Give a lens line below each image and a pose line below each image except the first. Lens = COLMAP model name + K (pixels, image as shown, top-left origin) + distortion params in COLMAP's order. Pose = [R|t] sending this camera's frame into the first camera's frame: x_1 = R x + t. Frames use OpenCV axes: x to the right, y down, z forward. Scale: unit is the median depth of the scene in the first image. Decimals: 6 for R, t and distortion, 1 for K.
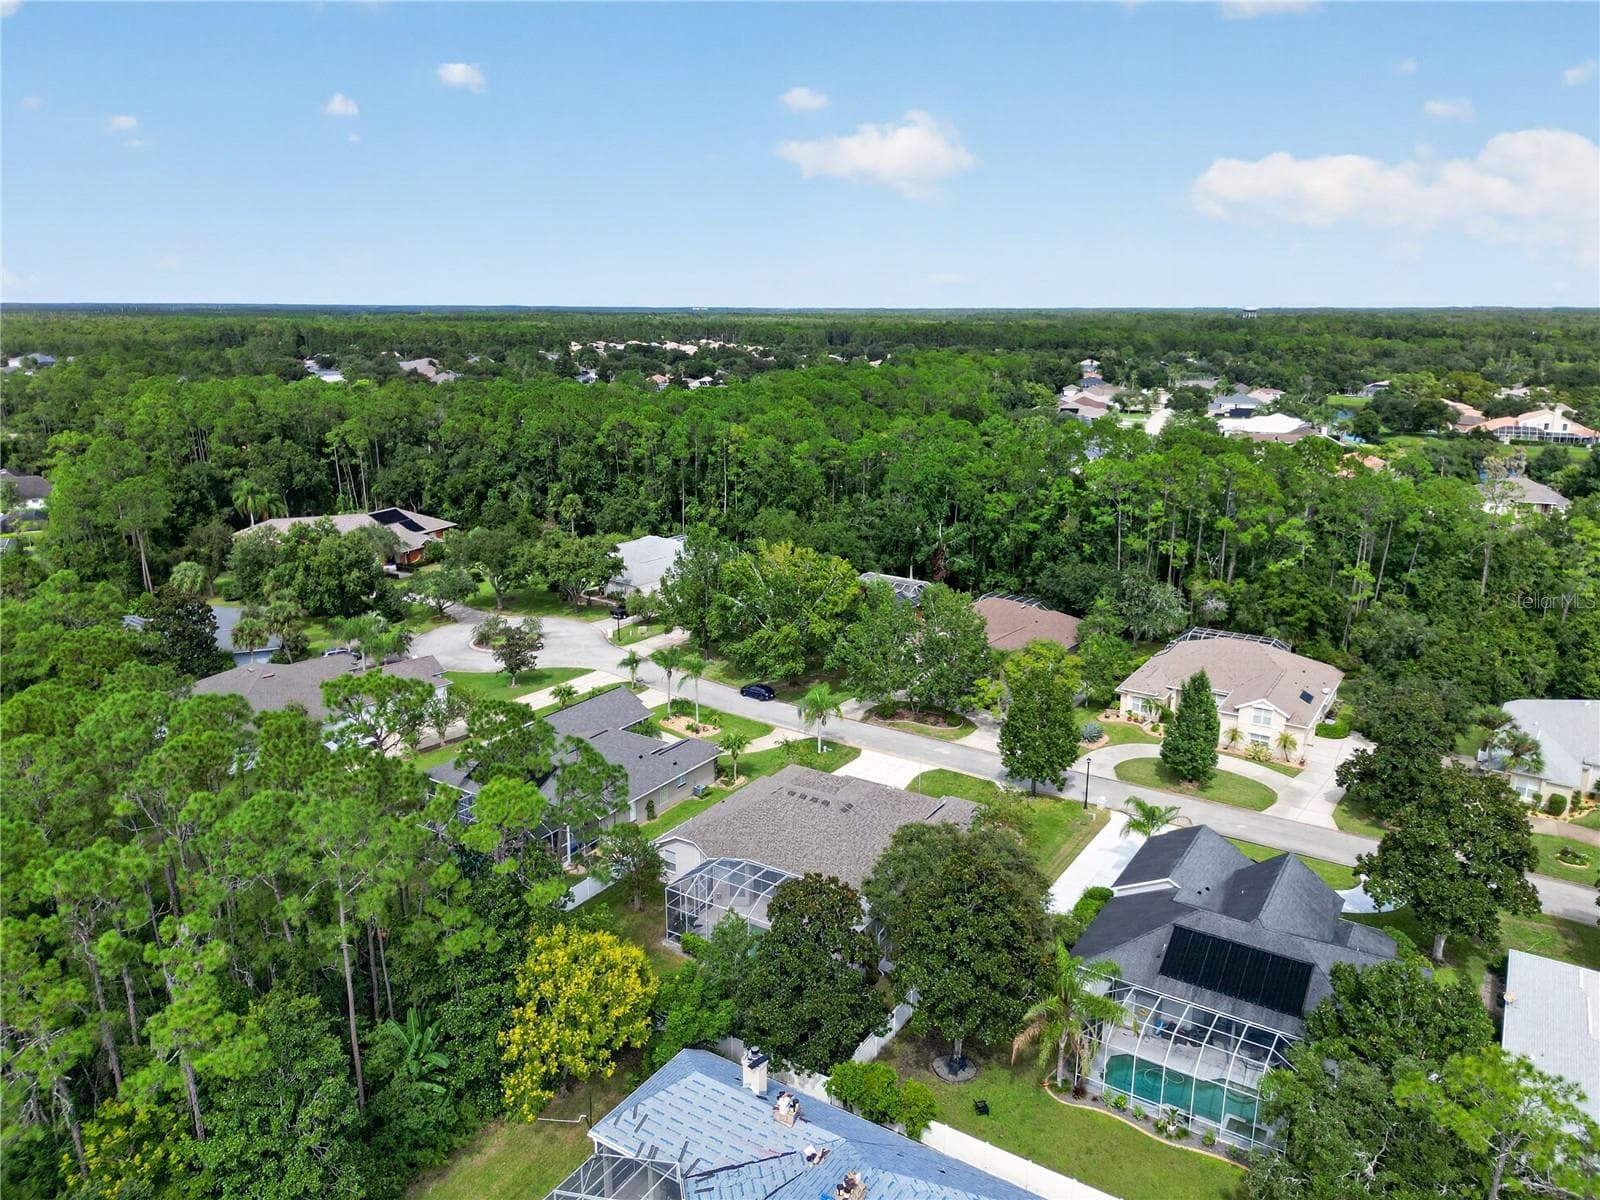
lens RADIAL K [[1115.0, 0, 794.3], [0, 1115.0, 601.8], [0, 0, 1]] dist [0.083249, -0.104266]
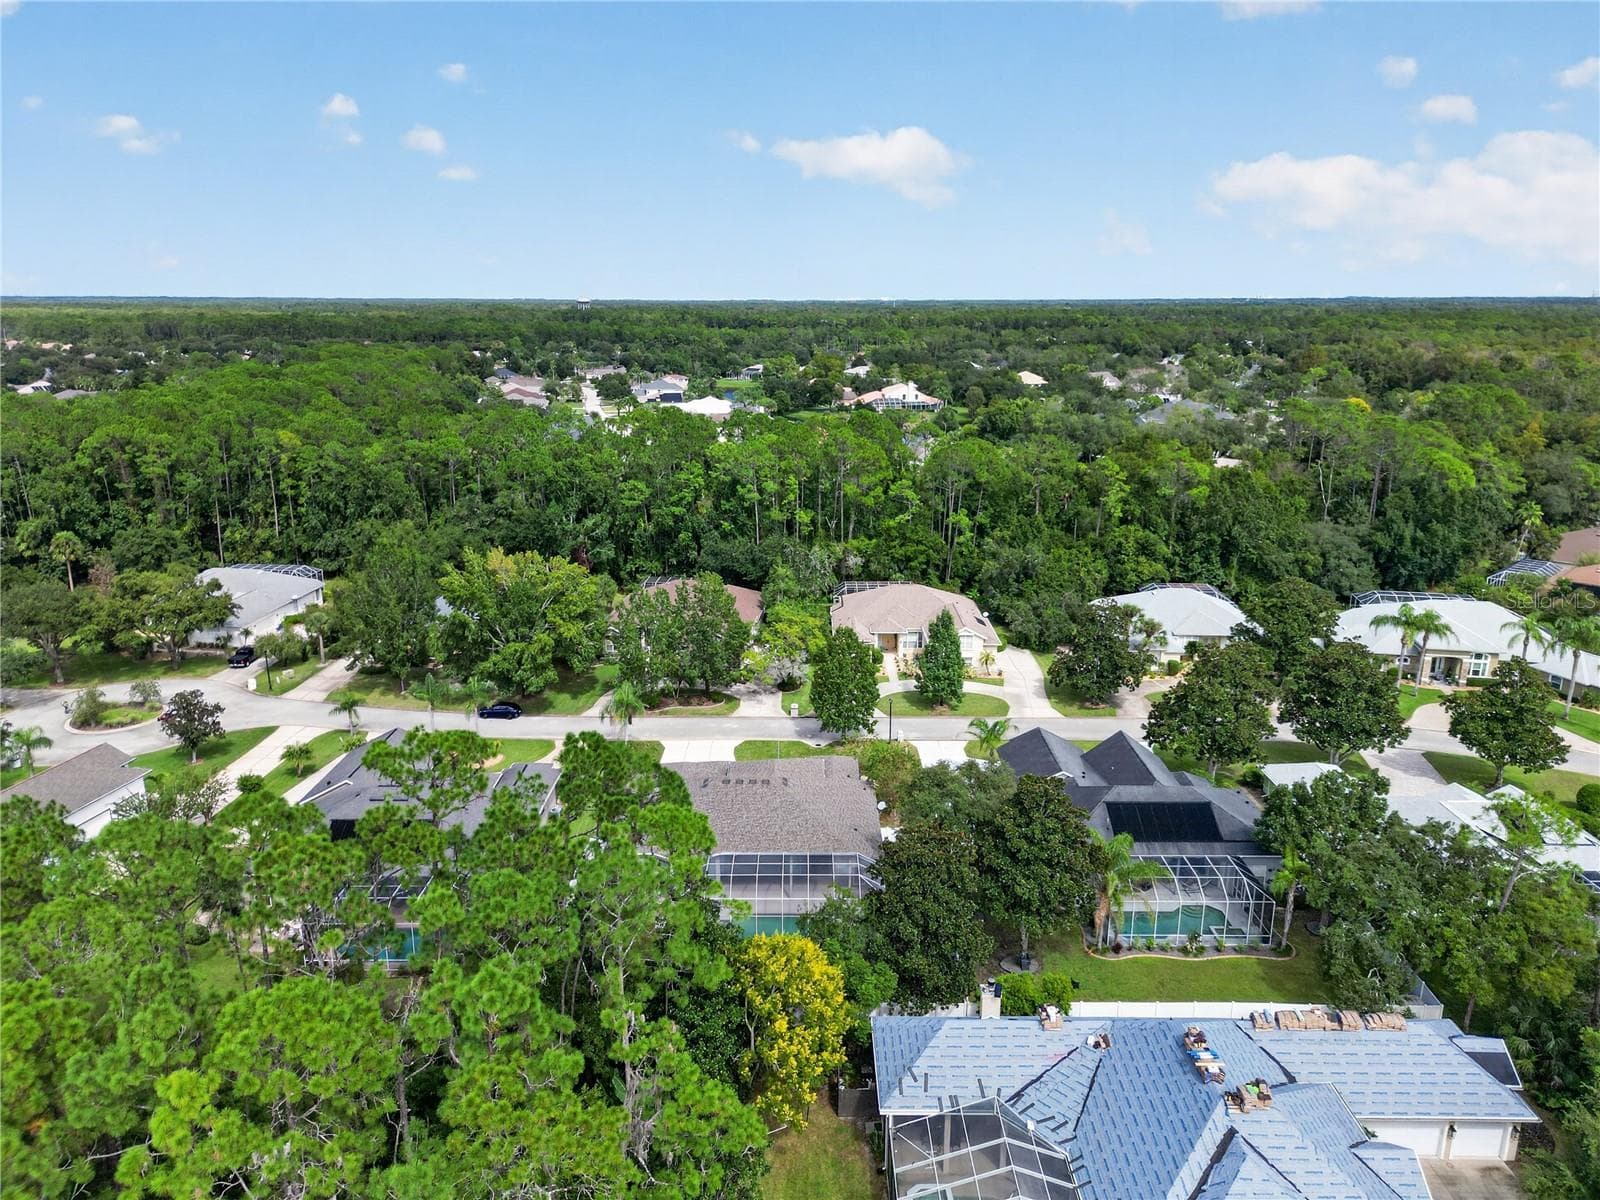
lens RADIAL K [[1115.0, 0, 794.3], [0, 1115.0, 601.8], [0, 0, 1]] dist [0.083249, -0.104266]
pose [[0.842216, -0.143152, 0.519788, -0.250879], [0.139263, 0.989150, 0.046767, -0.015754], [-0.520843, 0.032999, 0.853014, 0.054680]]
